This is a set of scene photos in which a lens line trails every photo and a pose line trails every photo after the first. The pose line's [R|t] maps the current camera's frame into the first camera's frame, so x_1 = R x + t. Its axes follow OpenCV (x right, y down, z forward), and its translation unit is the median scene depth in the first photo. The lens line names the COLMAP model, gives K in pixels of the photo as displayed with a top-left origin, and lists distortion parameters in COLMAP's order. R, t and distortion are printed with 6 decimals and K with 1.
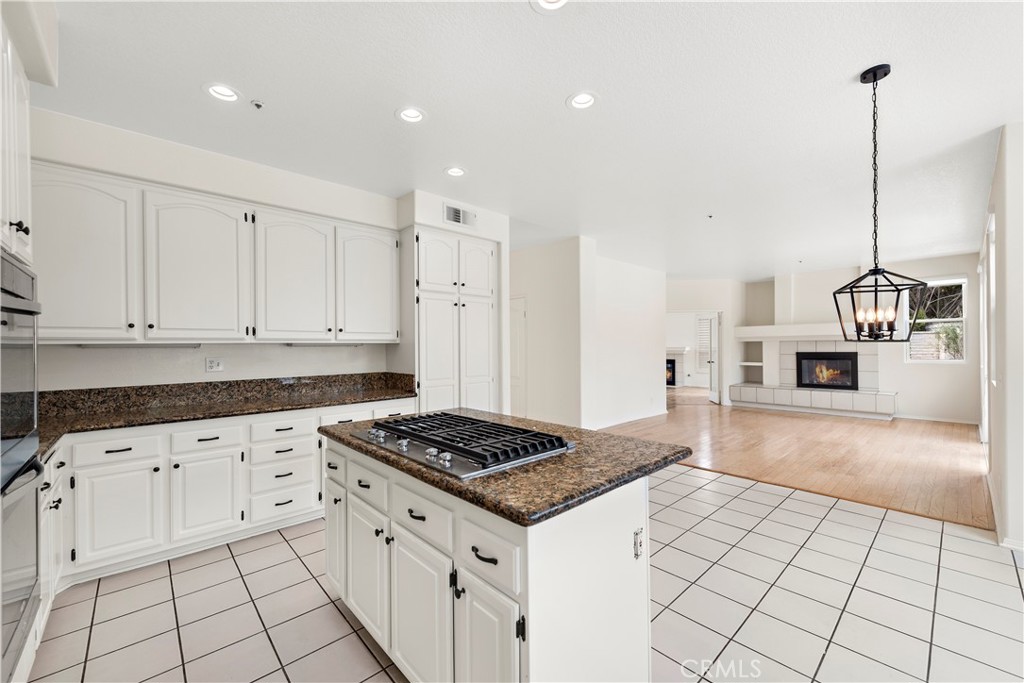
lens RADIAL K [[407.2, 0, 510.7], [0, 407.2, 345.2], [0, 0, 1]] dist [-0.000683, -0.000205]
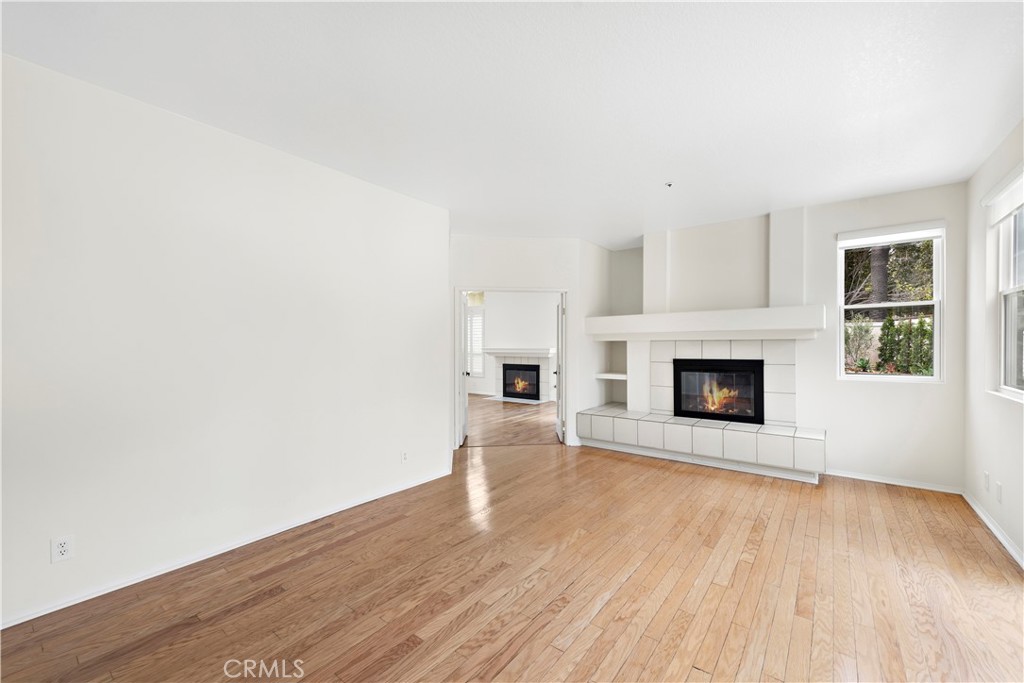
lens RADIAL K [[404.1, 0, 513.9], [0, 404.1, 339.8], [0, 0, 1]] dist [0.002100, 0.000213]
pose [[0.989799, 0.002755, 0.142445, 0.364344], [-0.002207, 0.999990, -0.004004, -0.007918], [-0.142454, 0.003649, 0.989795, 0.418628]]
